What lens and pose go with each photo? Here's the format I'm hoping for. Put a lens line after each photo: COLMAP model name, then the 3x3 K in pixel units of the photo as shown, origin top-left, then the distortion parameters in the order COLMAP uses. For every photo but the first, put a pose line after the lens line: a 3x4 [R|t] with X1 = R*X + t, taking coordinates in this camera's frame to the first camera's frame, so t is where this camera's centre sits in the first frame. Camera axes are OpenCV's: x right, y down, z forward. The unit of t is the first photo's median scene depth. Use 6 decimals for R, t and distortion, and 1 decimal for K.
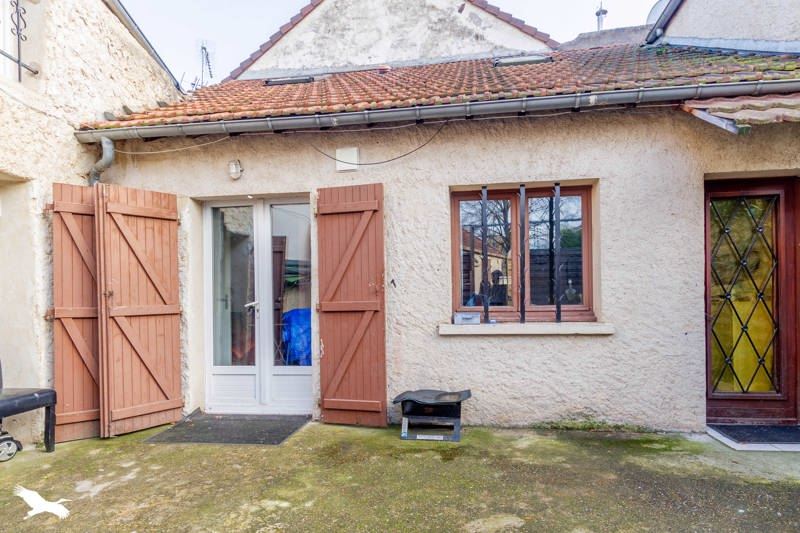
lens RADIAL K [[413.9, 0, 400.7], [0, 413.9, 300.8], [0, 0, 1]] dist [0.000880, 0.000283]
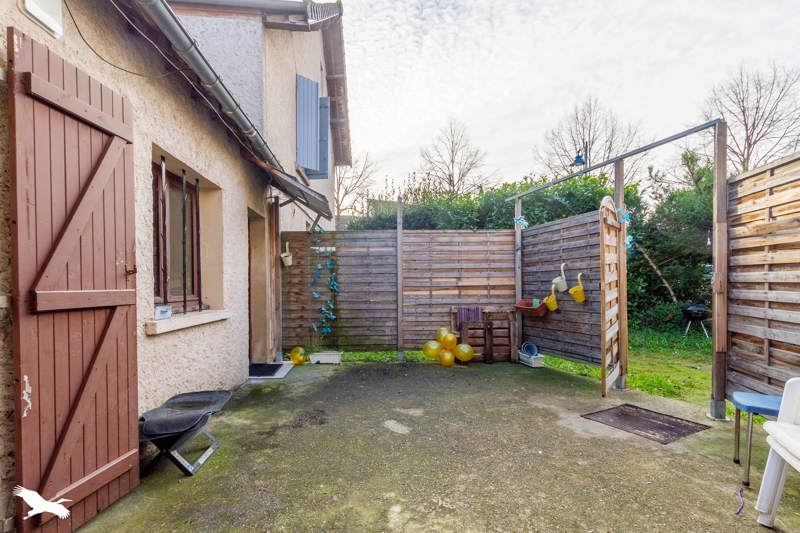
lens RADIAL K [[371.7, 0, 400.6], [0, 371.7, 289.4], [0, 0, 1]] dist [0.000116, 0.000028]
pose [[-0.185444, 0.005784, 0.982638, -0.801928], [0.014717, 0.999887, -0.003108, 0.011933], [-0.982545, 0.013886, -0.185508, 0.840680]]
